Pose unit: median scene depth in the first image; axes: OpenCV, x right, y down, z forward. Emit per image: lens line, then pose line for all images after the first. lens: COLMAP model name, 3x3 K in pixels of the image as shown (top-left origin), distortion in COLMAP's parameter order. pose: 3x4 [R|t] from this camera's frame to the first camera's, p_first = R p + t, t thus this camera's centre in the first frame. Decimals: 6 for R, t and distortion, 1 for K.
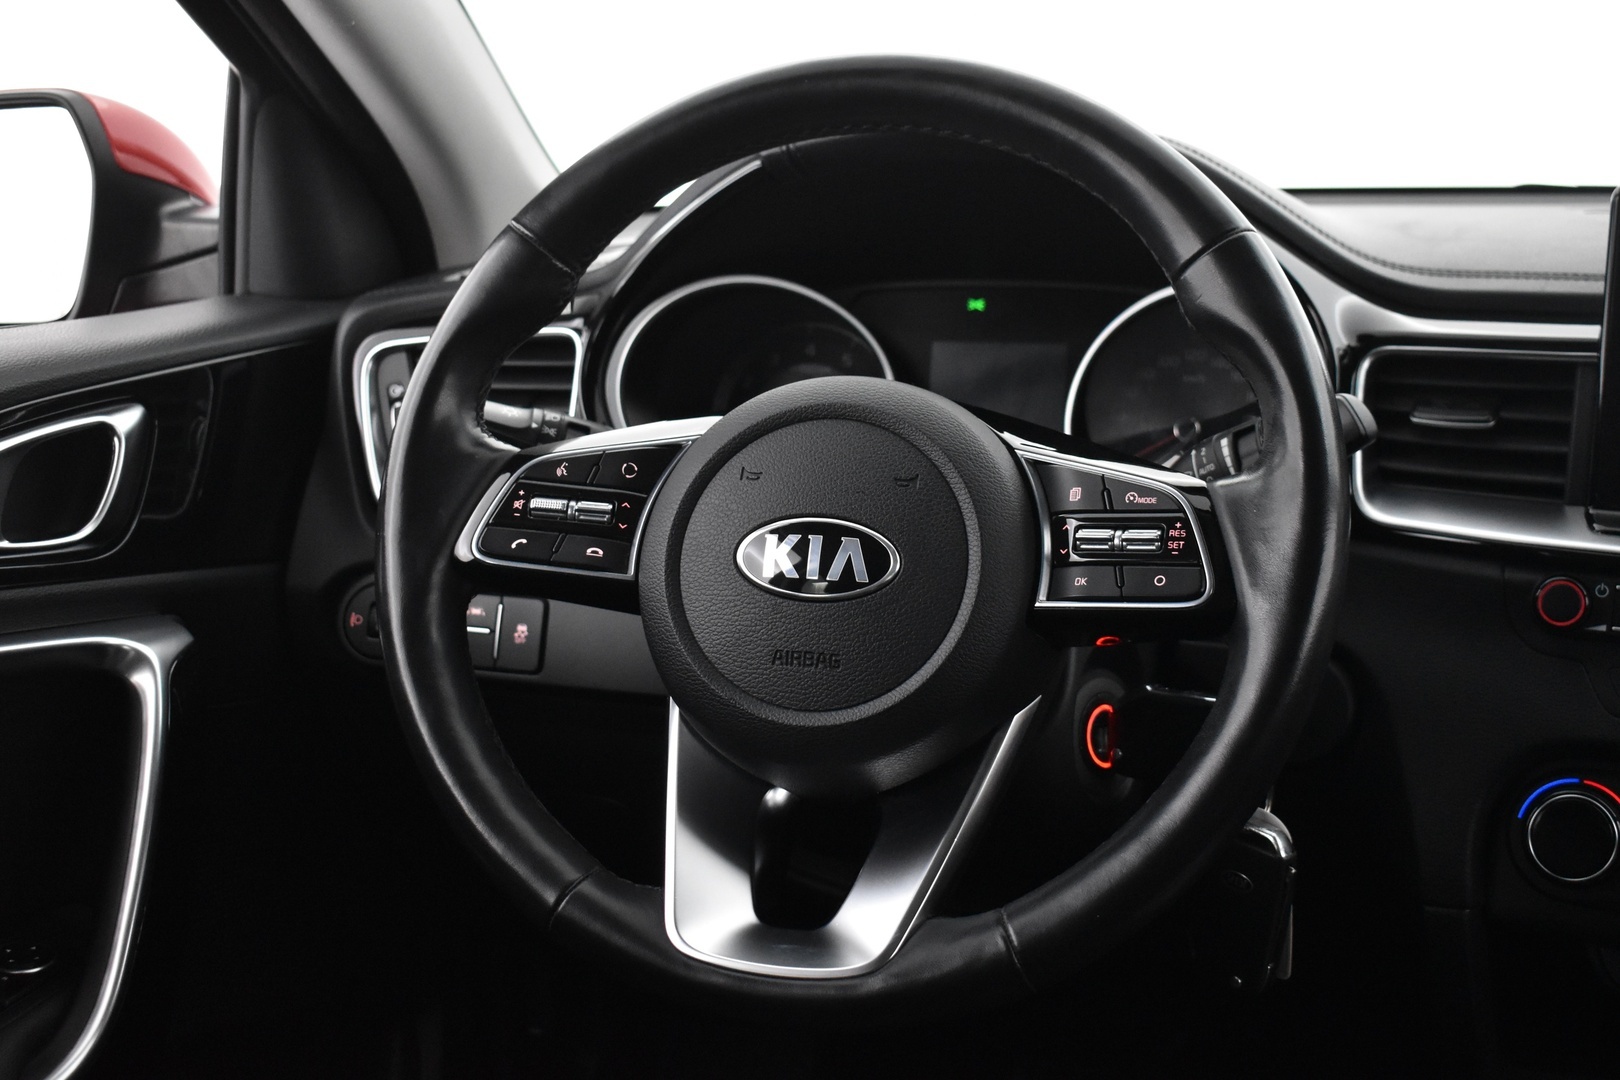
lens RADIAL K [[2003.3, 0, 817.5], [0, 2003.3, 533.0], [0, 0, 1]] dist [-0.029526, 0.000000]
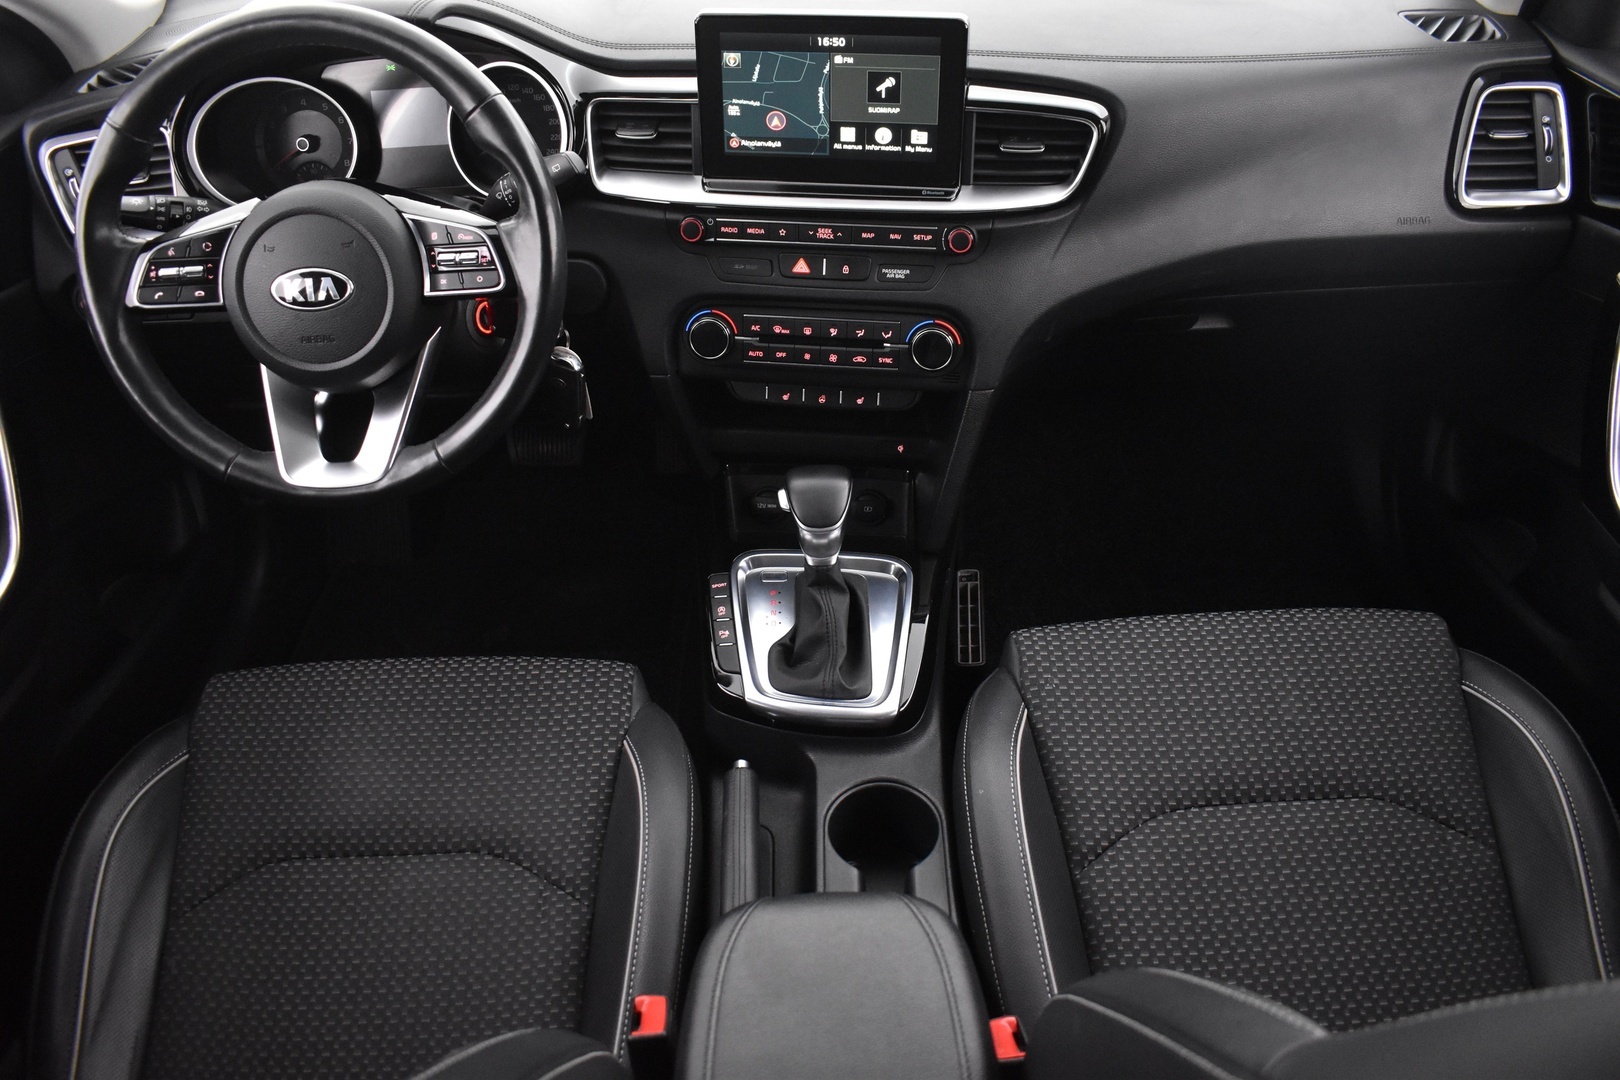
lens RADIAL K [[1260.2, 0, 813.6], [0, 1260.2, 534.4], [0, 0, 1]] dist [-0.104415, 0.019663]
pose [[0.951793, -0.200436, 0.232197, 0.134184], [0.081402, 0.894887, 0.438807, -0.254622], [-0.295743, -0.398752, 0.868063, -0.308833]]
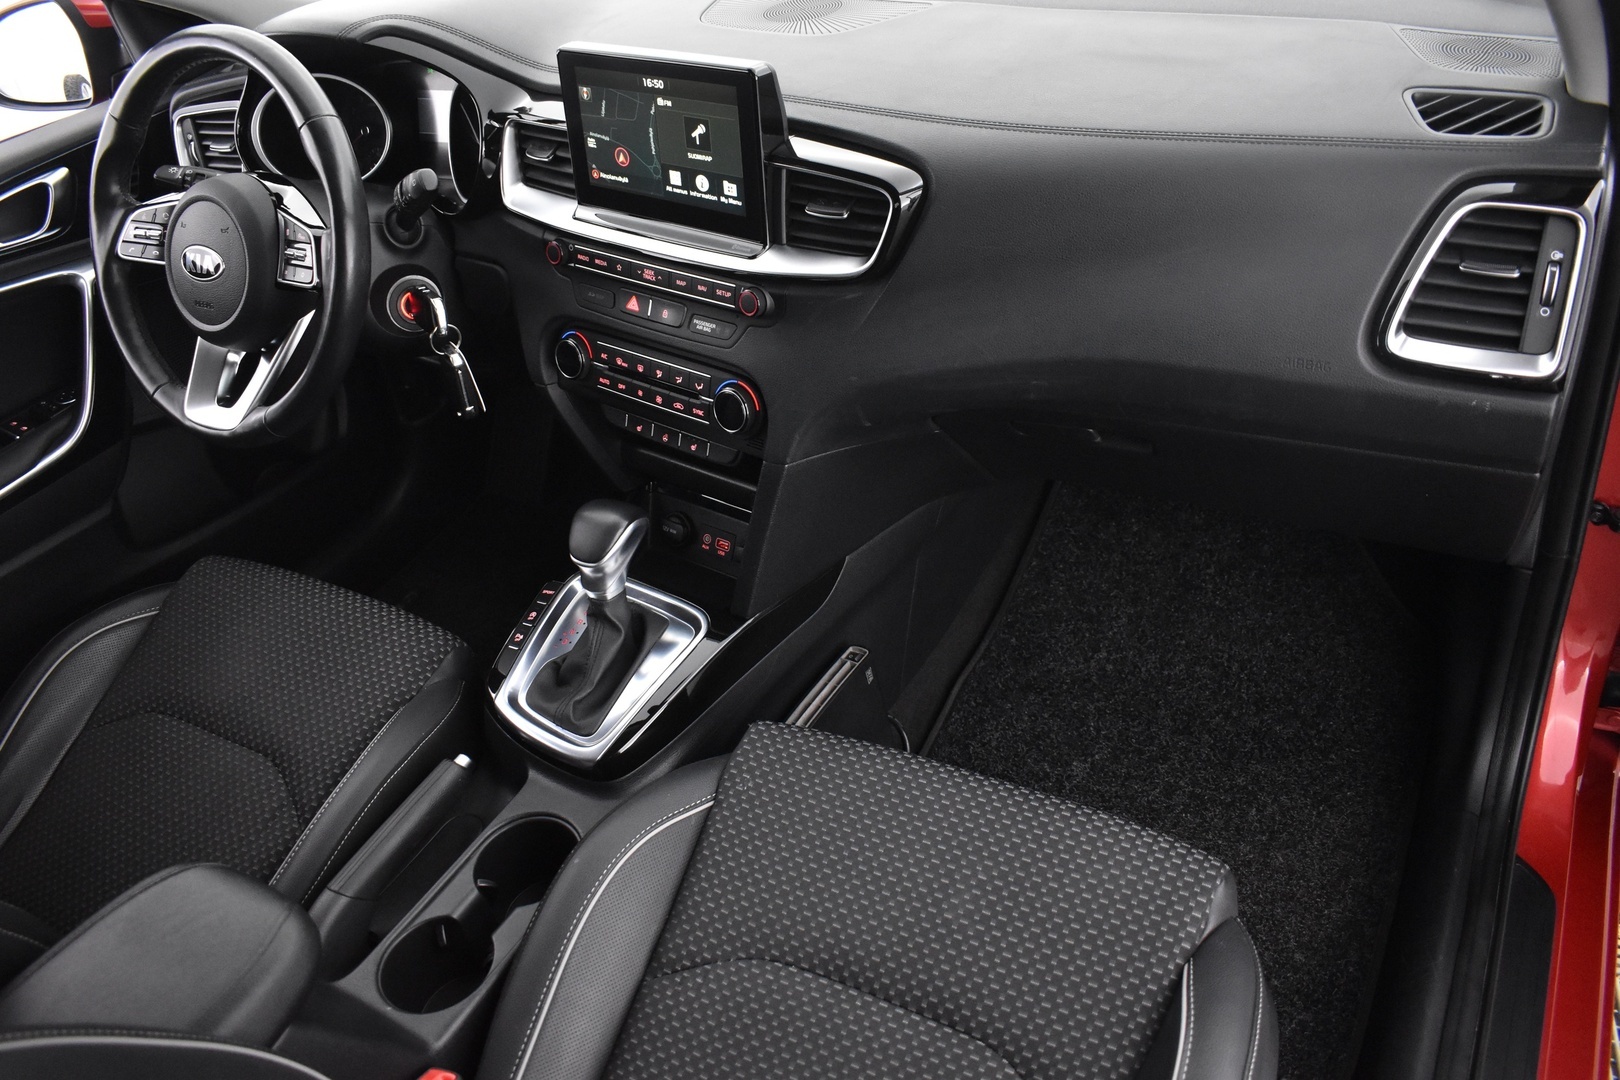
lens RADIAL K [[1260.2, 0, 808.9], [0, 1260.2, 530.3], [0, 0, 1]] dist [-0.104415, 0.019663]
pose [[0.970910, 0.040158, -0.236054, 1.017380], [0.065298, 0.904065, 0.422378, -0.258161], [0.230370, -0.425504, 0.875143, -0.256797]]
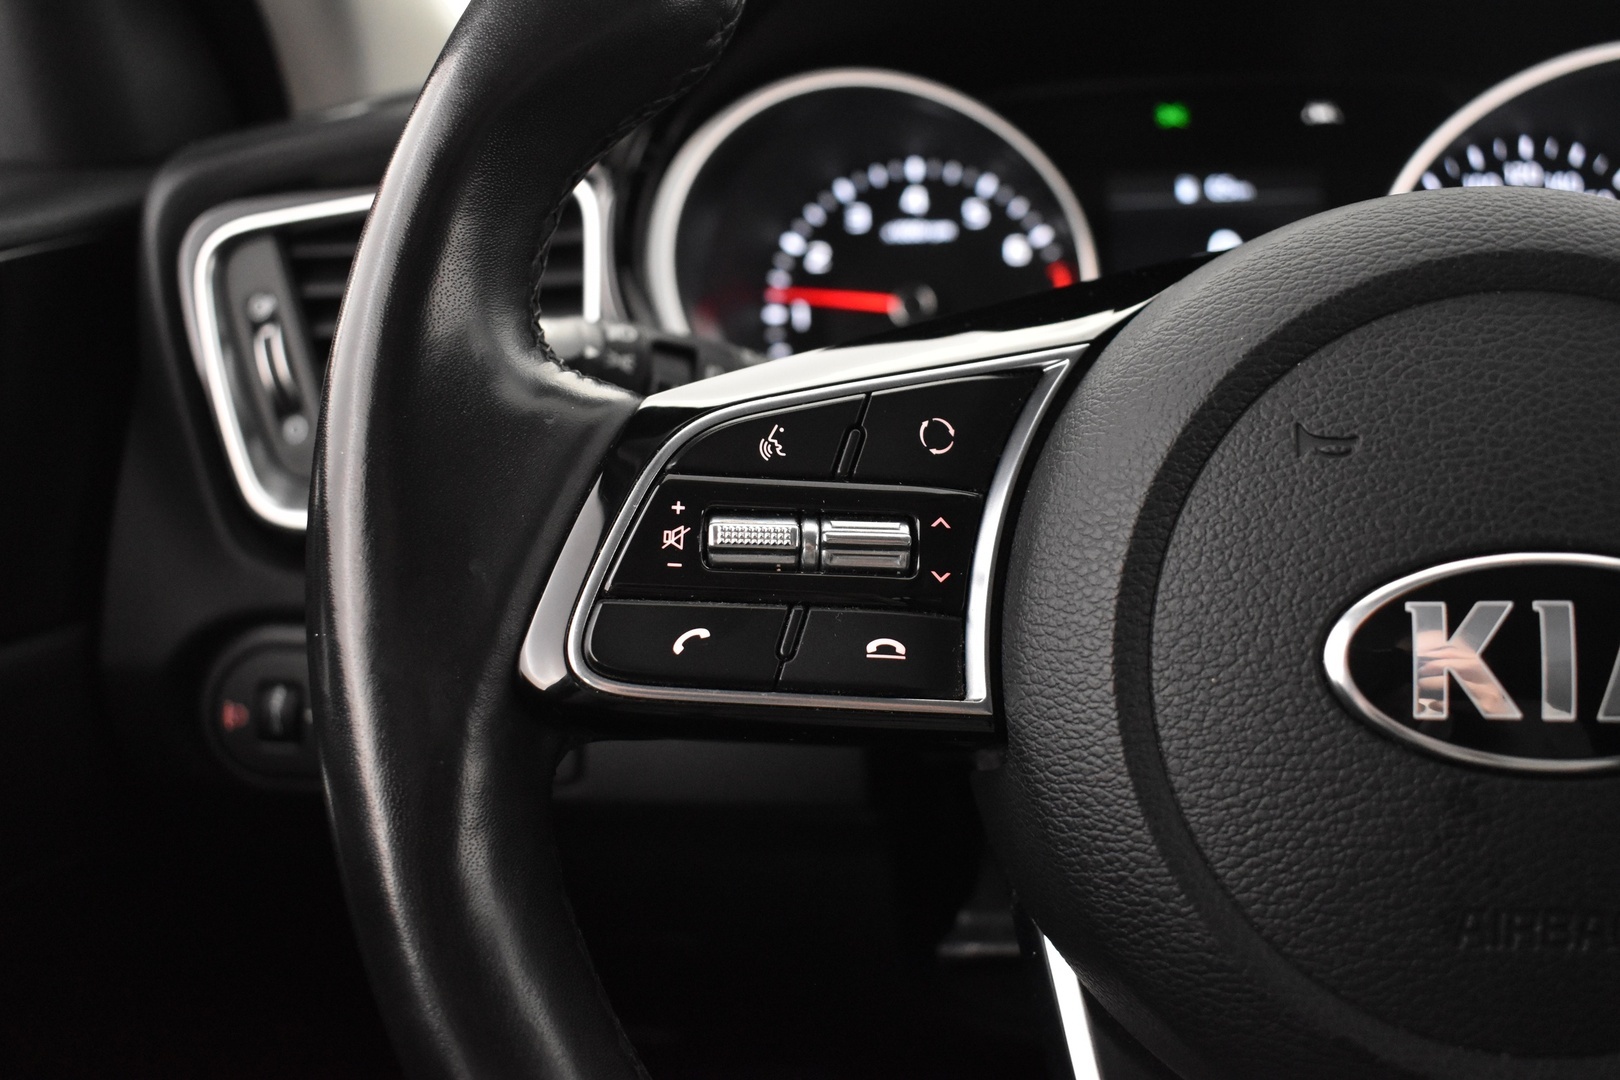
lens RADIAL K [[1593.5, 0, 809.3], [0, 1593.5, 529.9], [0, 0, 1]] dist [-0.059013, 0.000000]
pose [[0.986225, -0.073345, 0.148256, -0.170988], [0.058373, 0.992974, 0.102931, -0.047725], [-0.154764, -0.092859, 0.983578, 0.685534]]
